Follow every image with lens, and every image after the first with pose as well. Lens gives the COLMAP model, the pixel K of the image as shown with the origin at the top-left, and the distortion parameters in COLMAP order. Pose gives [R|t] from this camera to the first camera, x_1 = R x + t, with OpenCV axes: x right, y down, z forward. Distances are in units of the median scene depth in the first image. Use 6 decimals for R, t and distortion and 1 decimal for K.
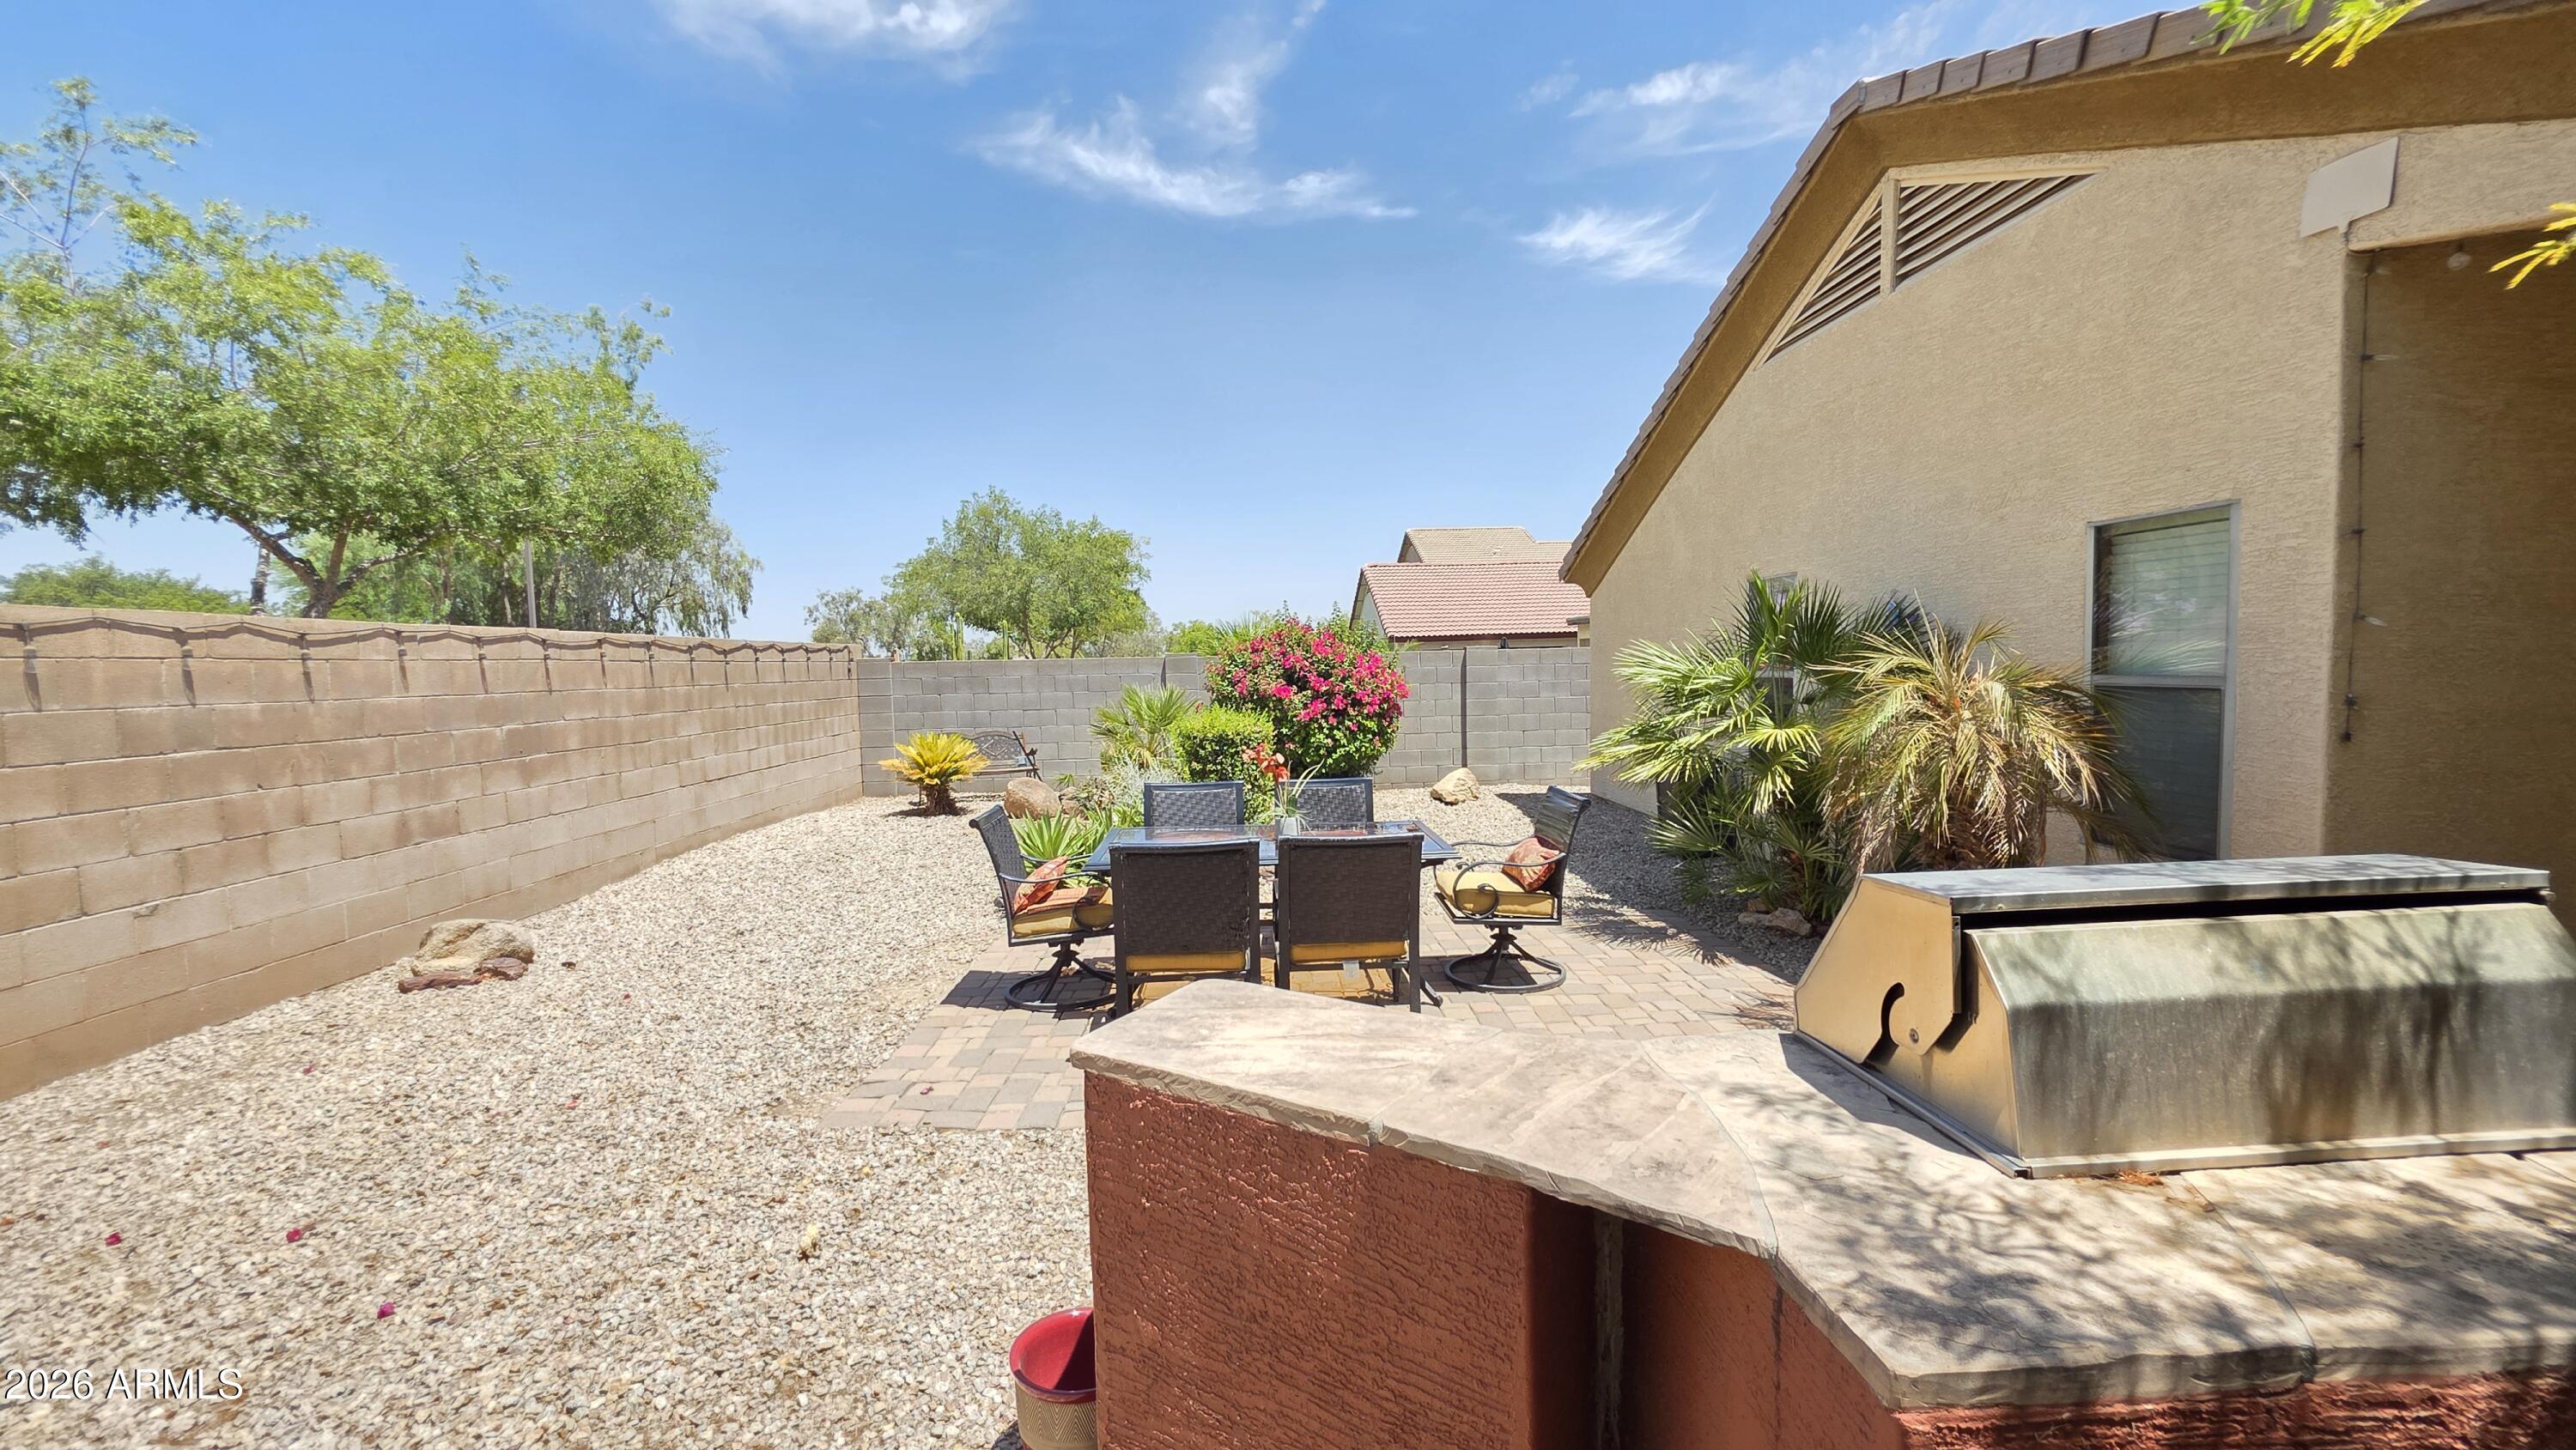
lens RADIAL K [[1038.4, 0, 1305.5], [0, 1038.4, 728.9], [0, 0, 1]] dist [0.004563, -0.001265]
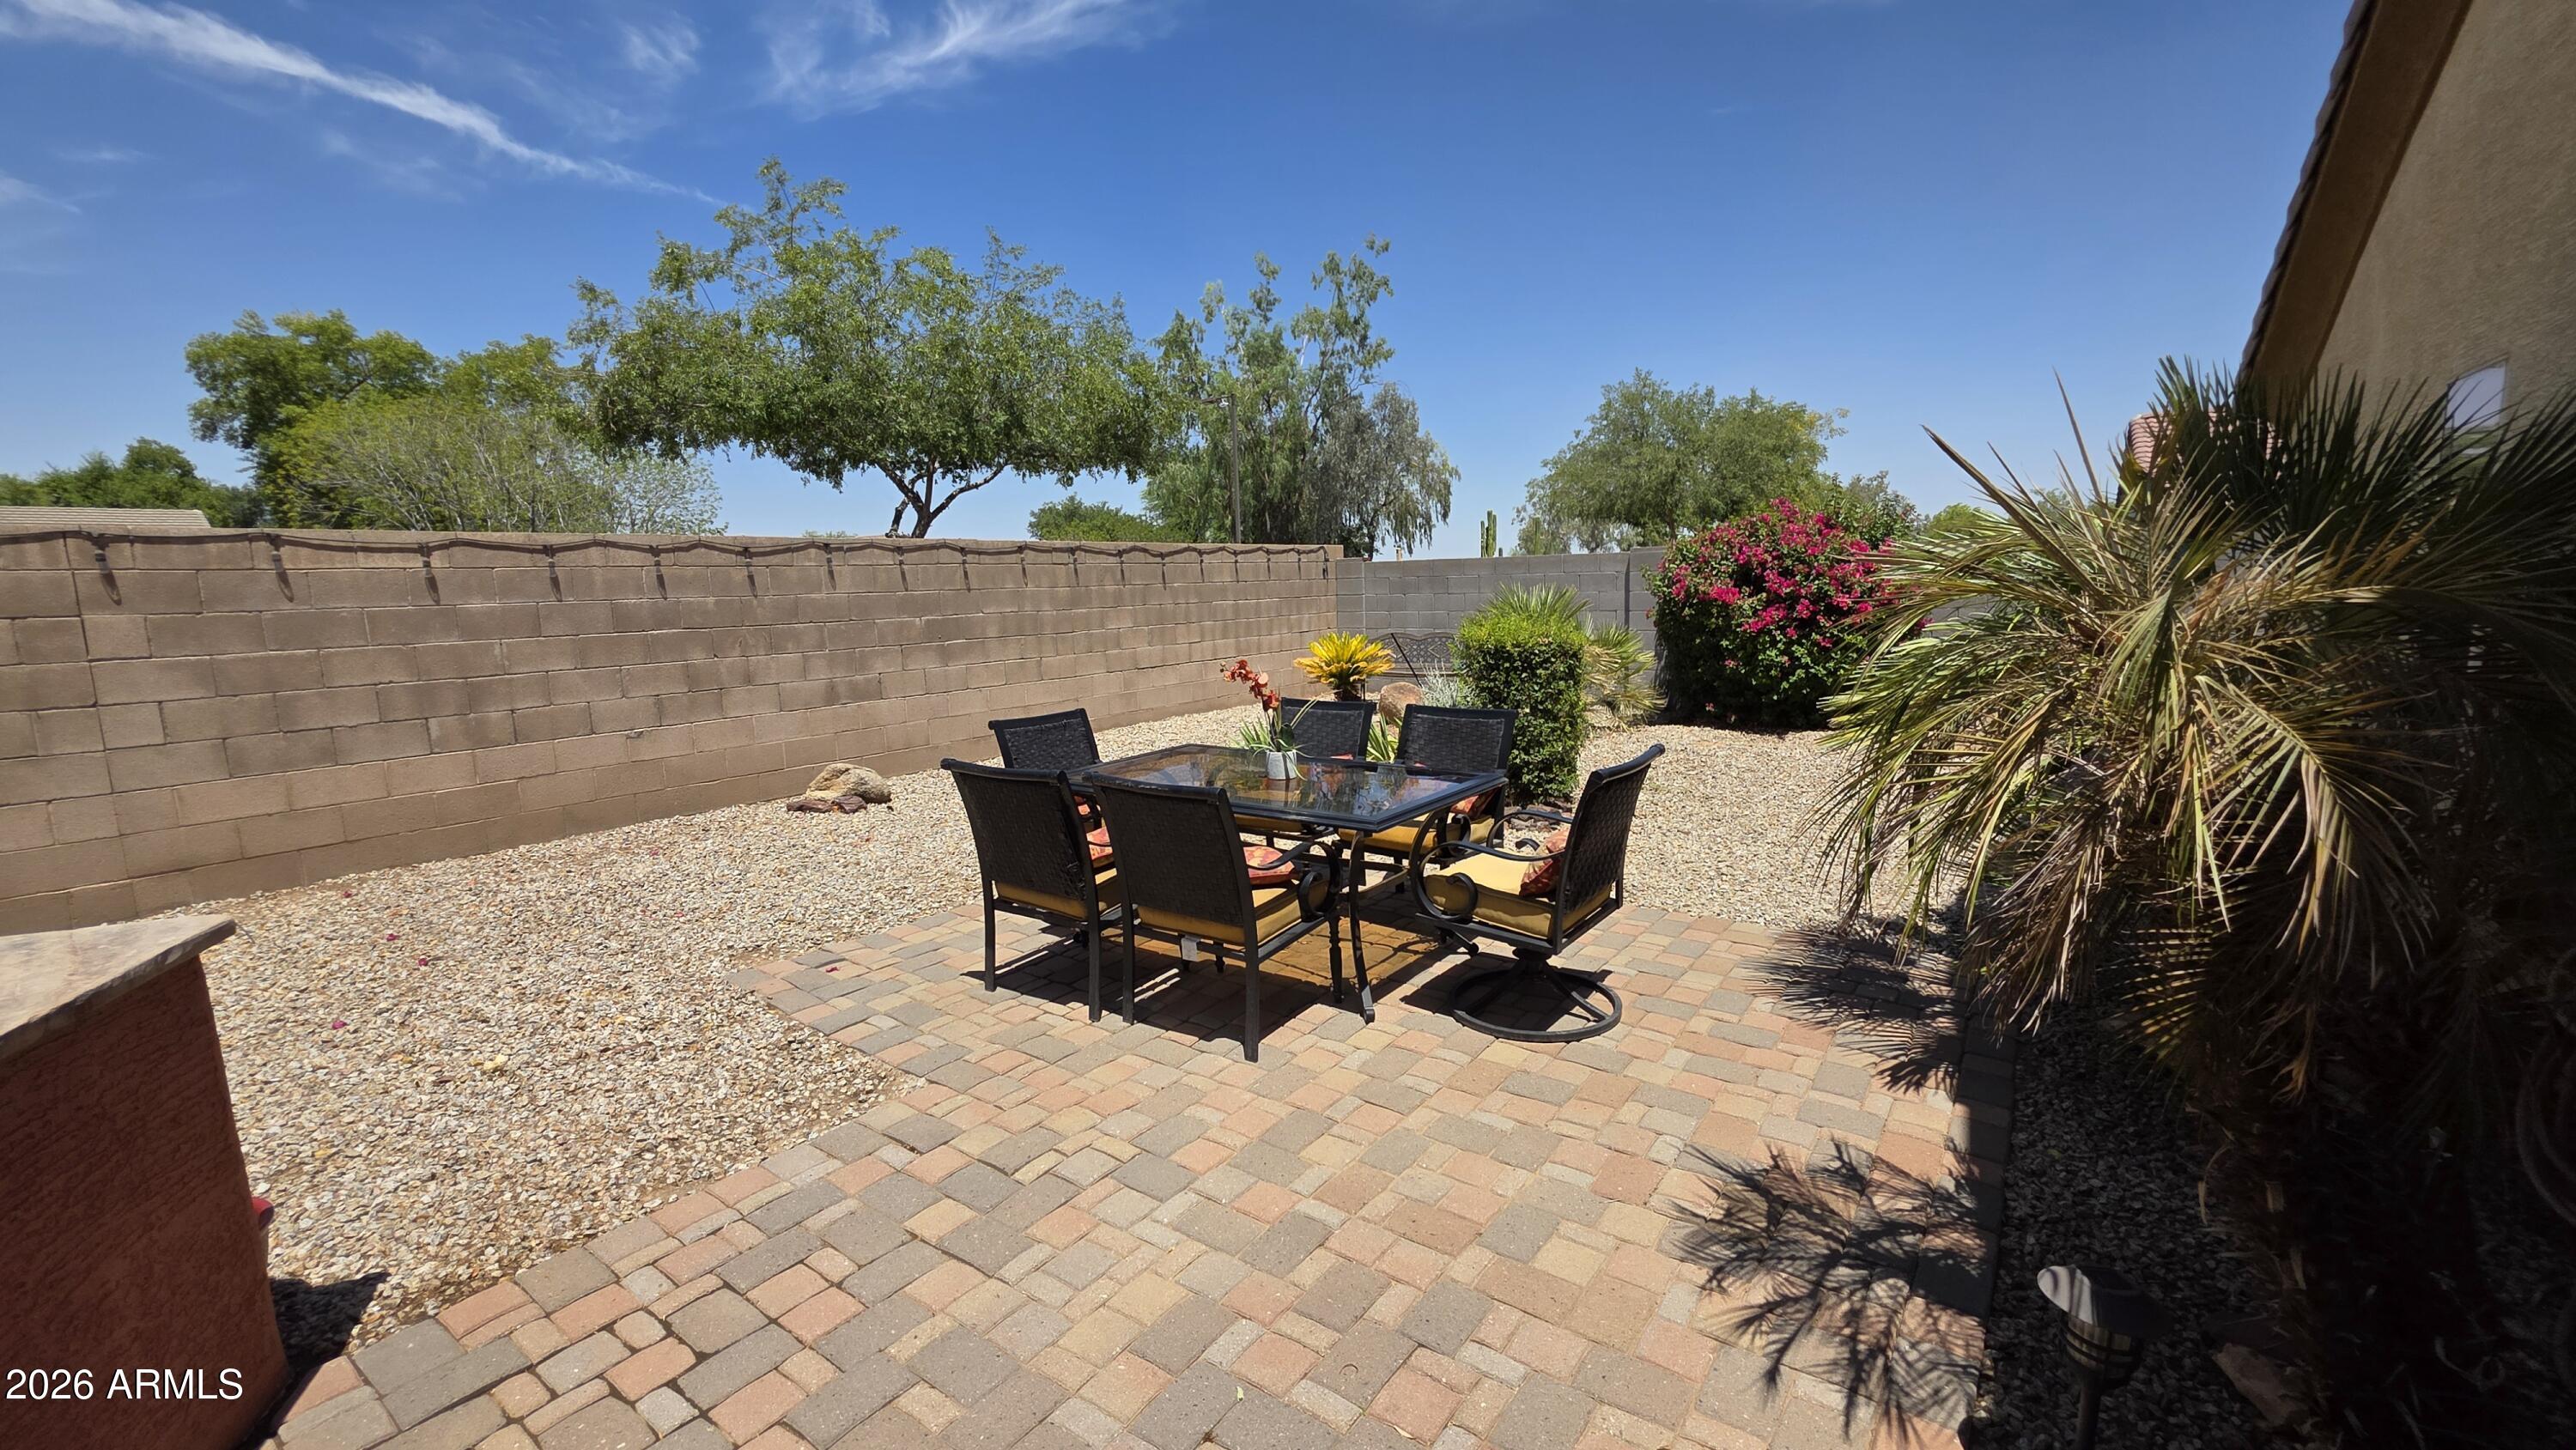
lens RADIAL K [[1038.4, 0, 1293.7], [0, 1038.4, 734.1], [0, 0, 1]] dist [0.004563, -0.001265]
pose [[0.773788, 0.092439, -0.626663, 0.409725], [-0.028376, 0.993360, 0.111492, -0.015561], [0.632809, -0.068489, 0.771273, 0.310581]]
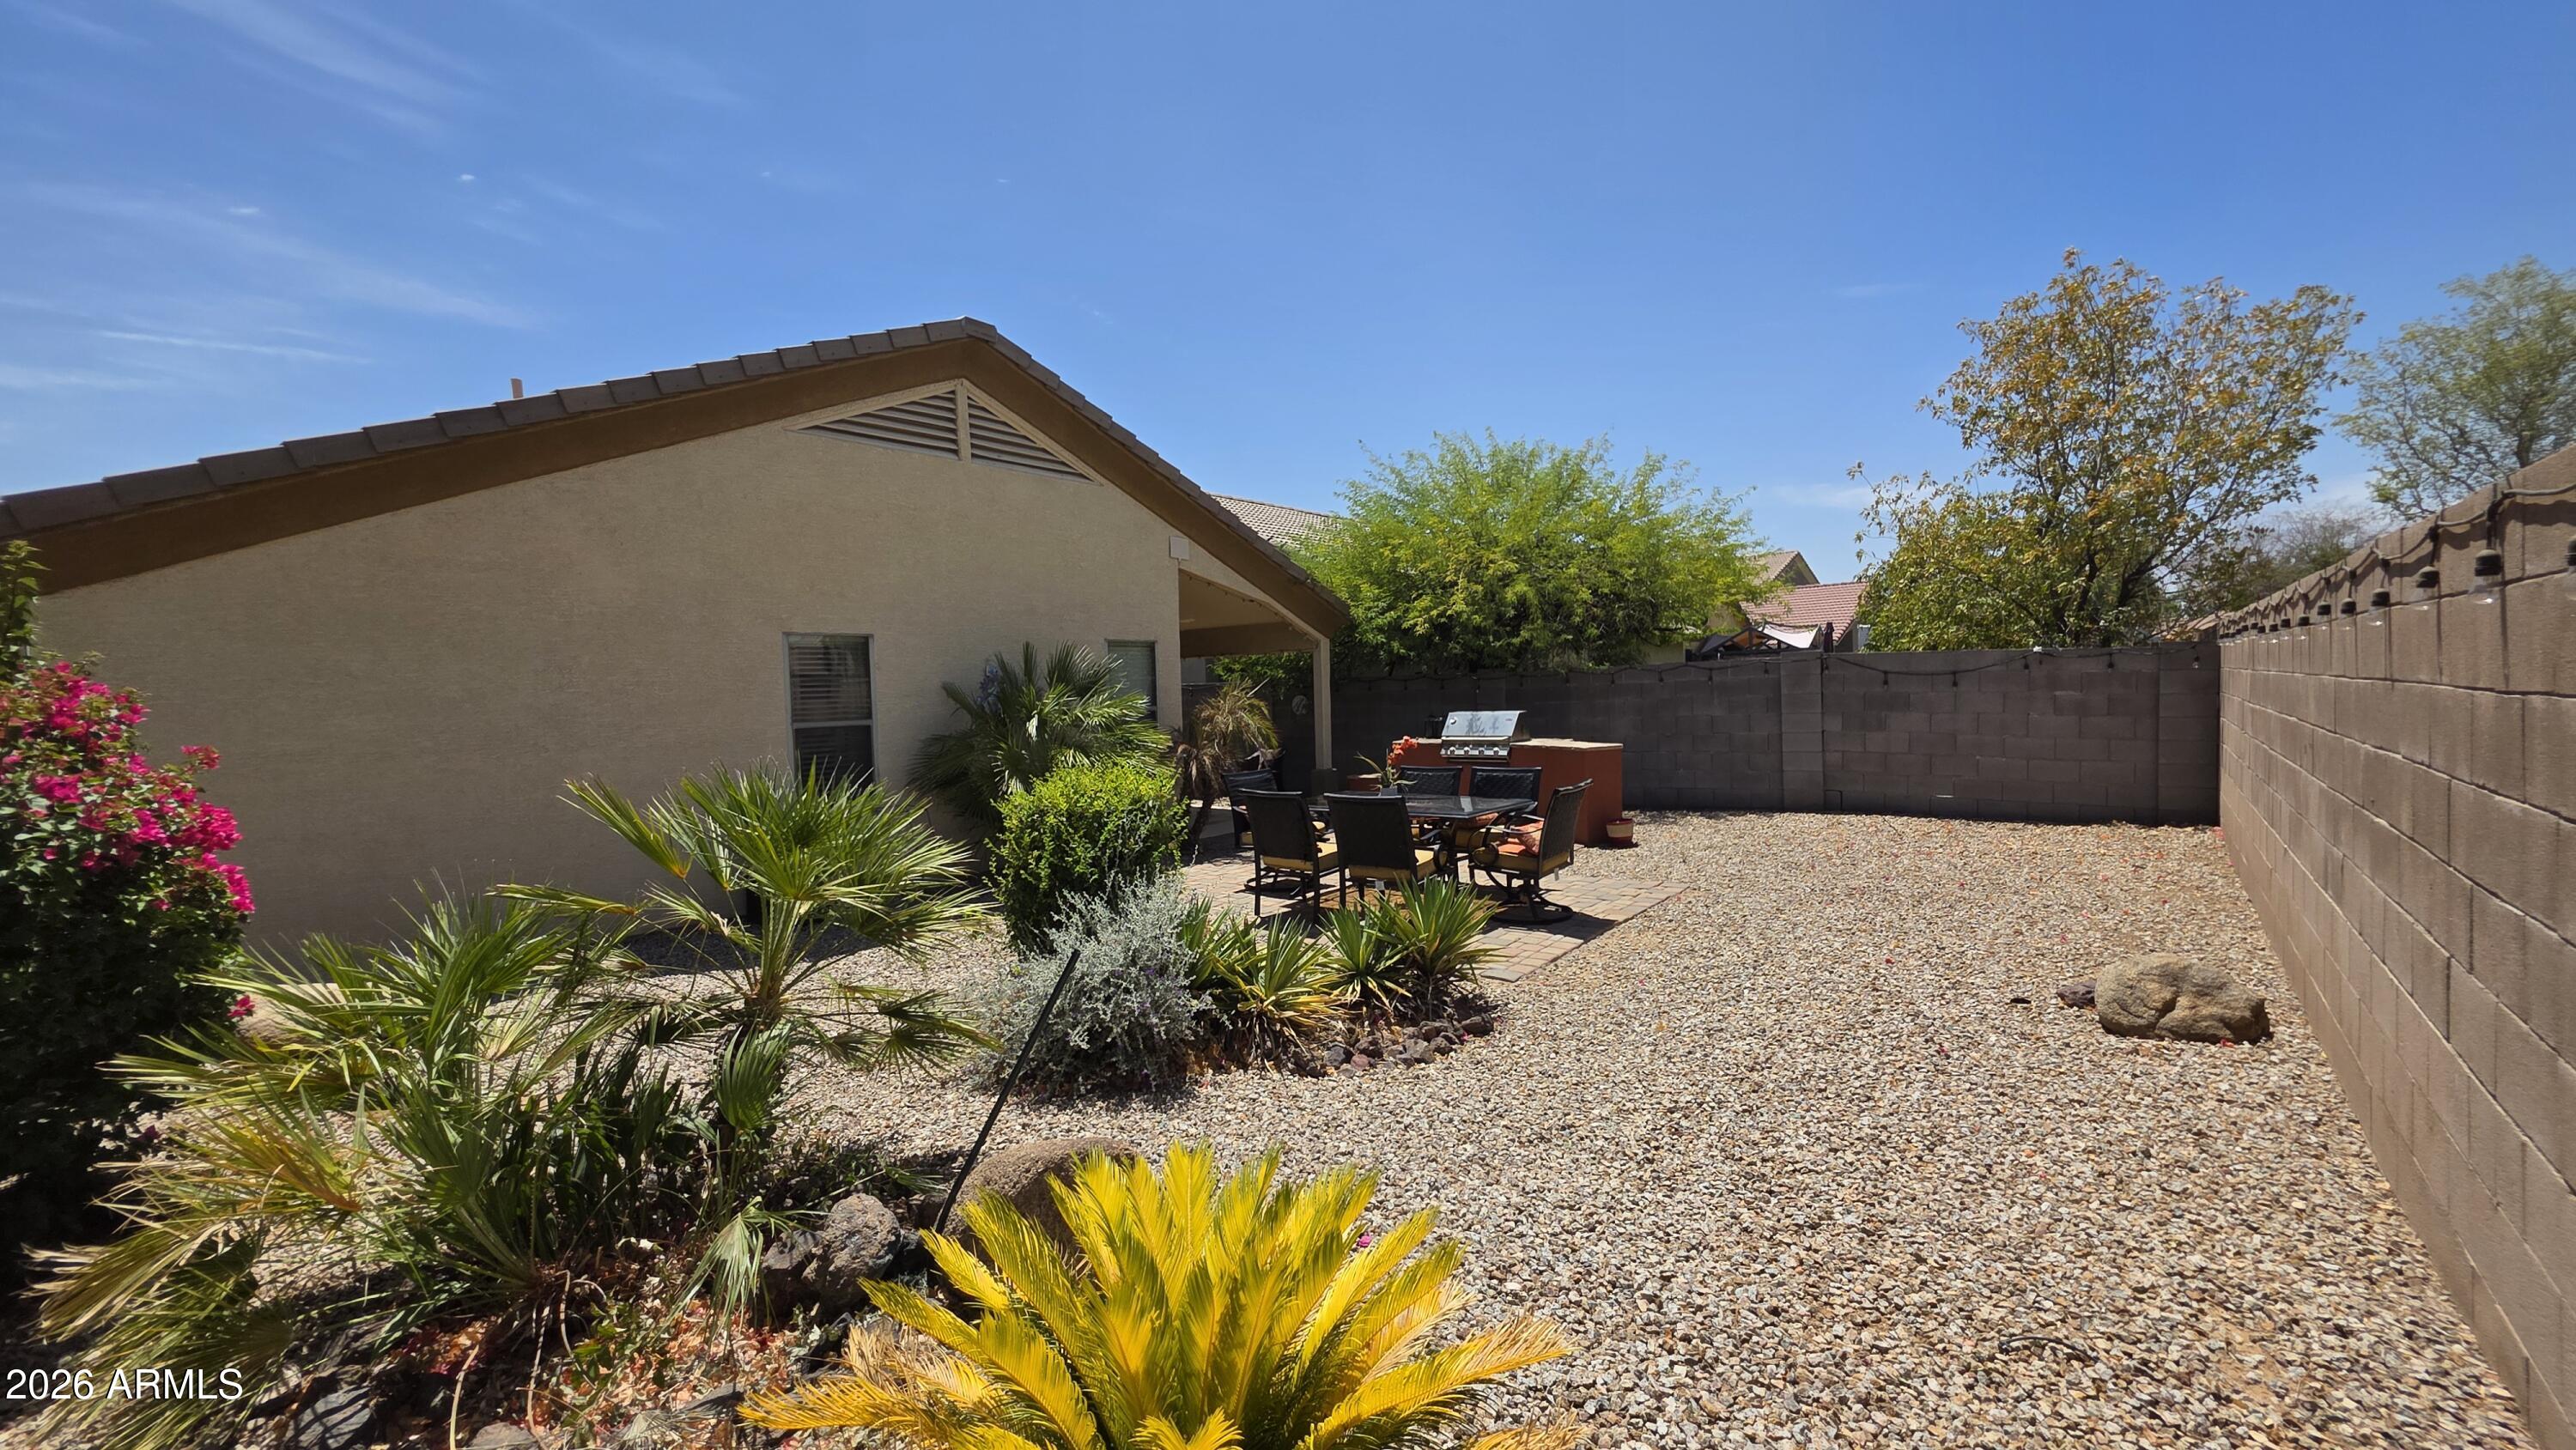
lens RADIAL K [[1038.4, 0, 1298.9], [0, 1038.4, 718.5], [0, 0, 1]] dist [0.004563, -0.001265]
pose [[-0.747823, 0.027556, 0.663326, -0.762196], [0.091943, 0.993809, 0.062370, -0.098878], [-0.657501, 0.107630, -0.745727, 1.810871]]
